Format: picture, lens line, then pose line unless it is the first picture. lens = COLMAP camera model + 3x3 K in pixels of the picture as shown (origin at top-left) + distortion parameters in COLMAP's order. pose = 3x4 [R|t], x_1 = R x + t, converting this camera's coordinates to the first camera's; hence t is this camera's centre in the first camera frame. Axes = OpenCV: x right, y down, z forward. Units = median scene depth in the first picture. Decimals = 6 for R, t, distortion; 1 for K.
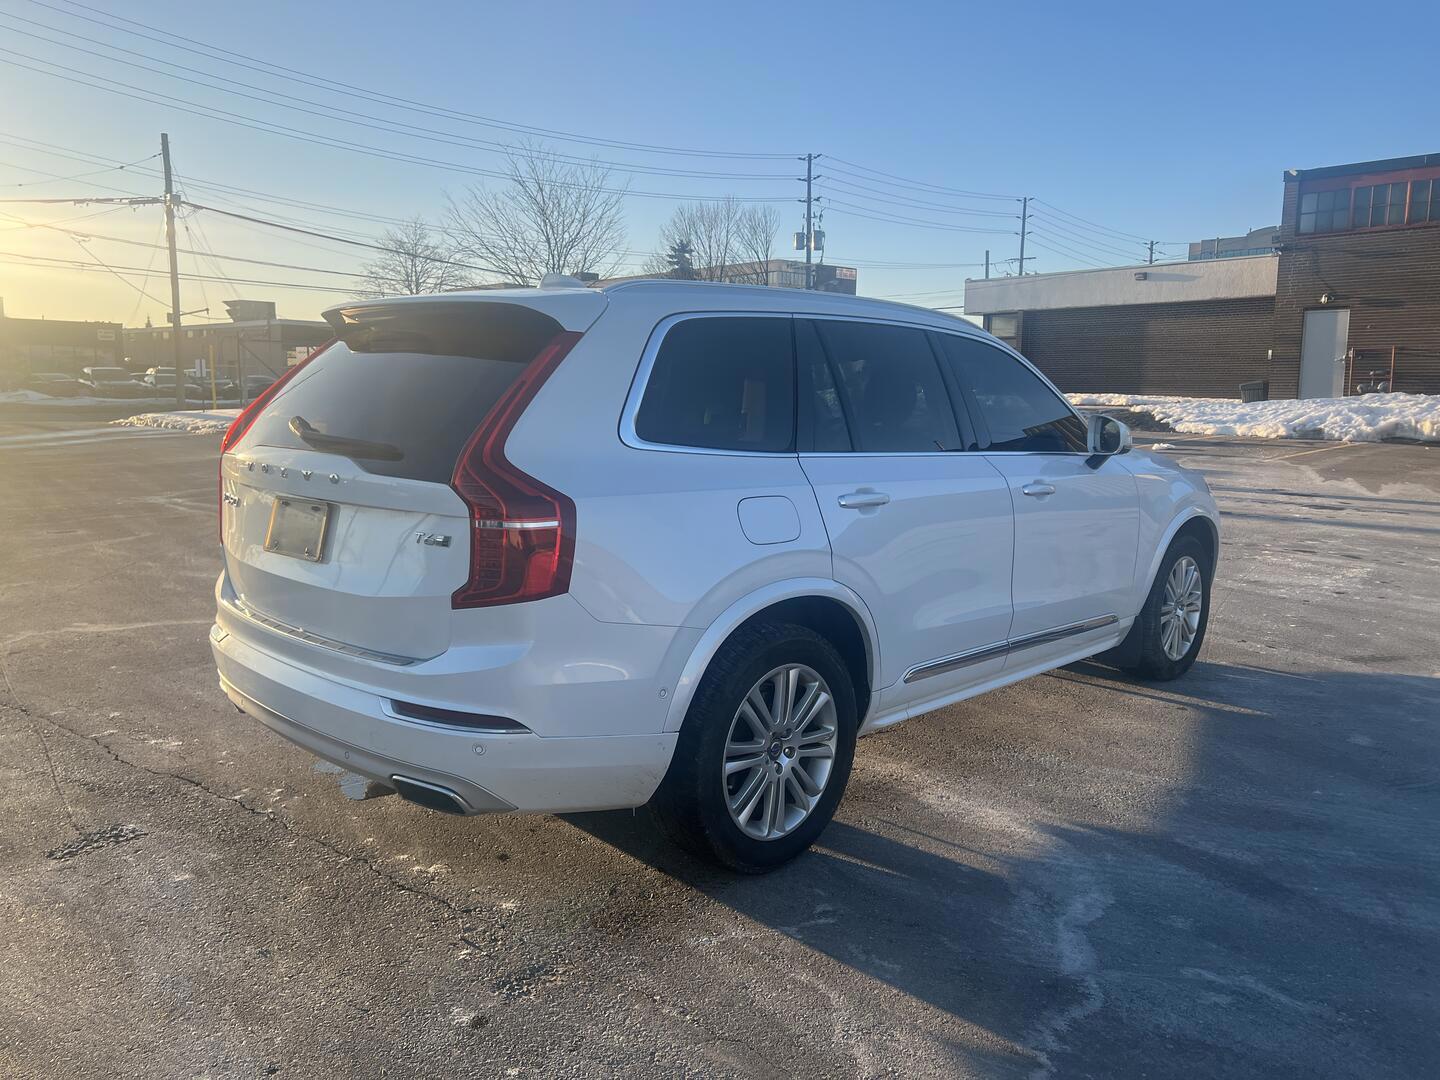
lens RADIAL K [[1154.8, 0, 720.0], [0, 1154.8, 540.0], [0, 0, 1]] dist [0.041243, -0.003184]
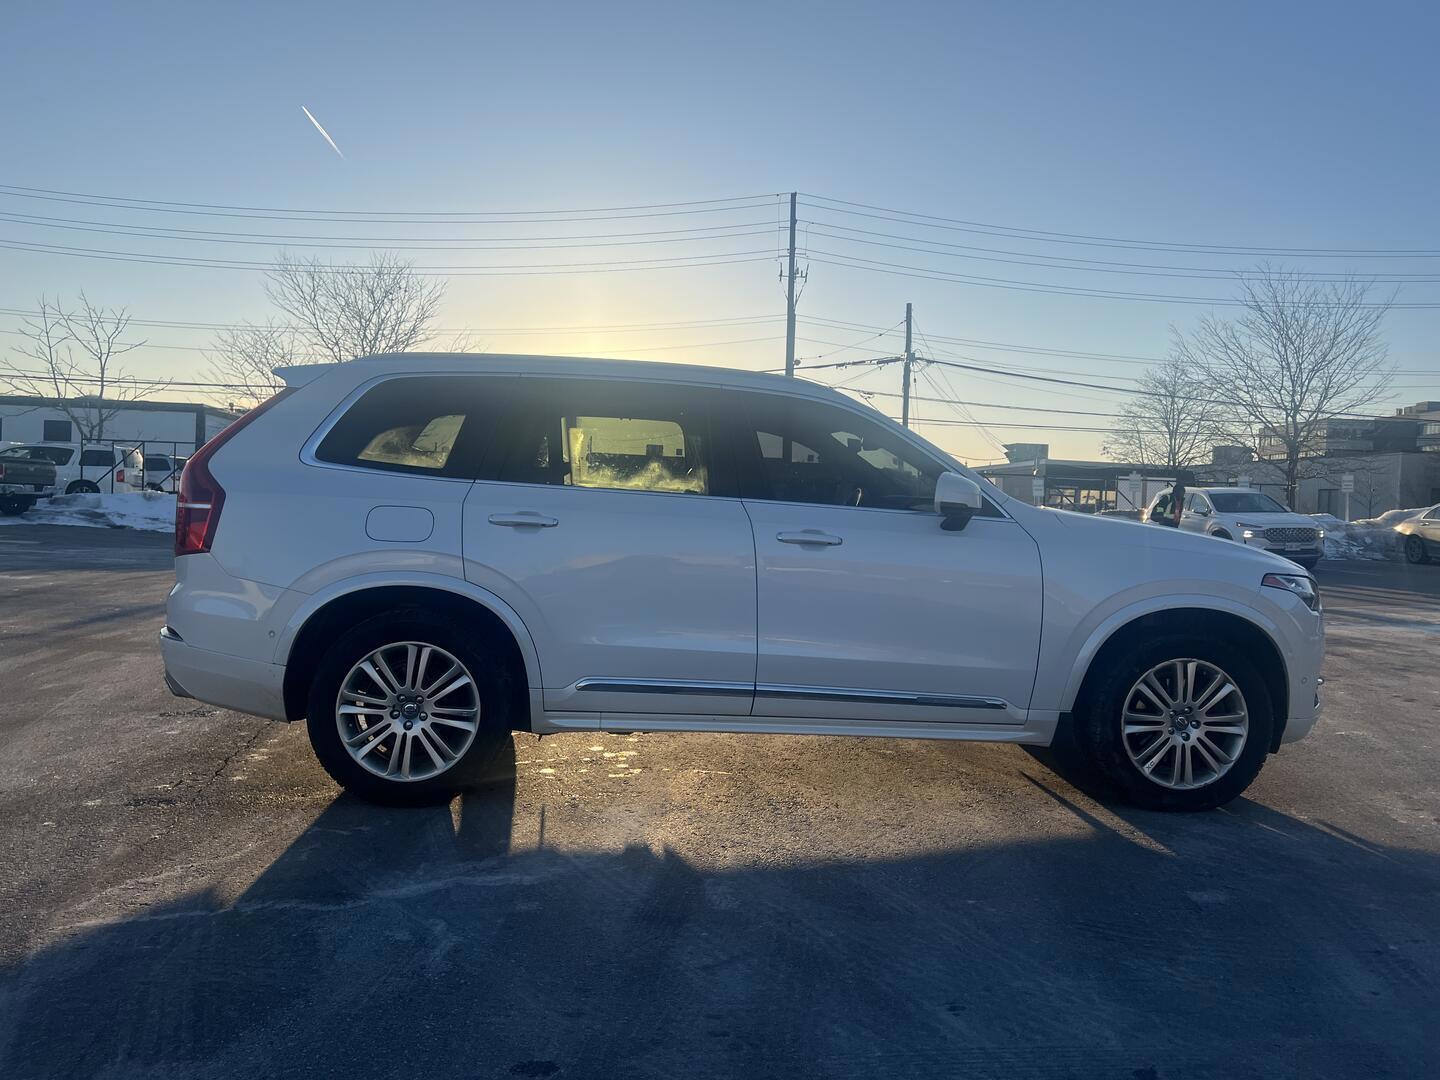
lens RADIAL K [[1168.0, 0, 720.0], [0, 1168.0, 540.0], [0, 0, 1]] dist [0.029144, -0.007050]
pose [[0.714592, 0.028404, -0.698965, 1.074993], [-0.120834, 0.989168, -0.083339, 0.058662], [0.689027, 0.144012, 0.710284, 0.277100]]
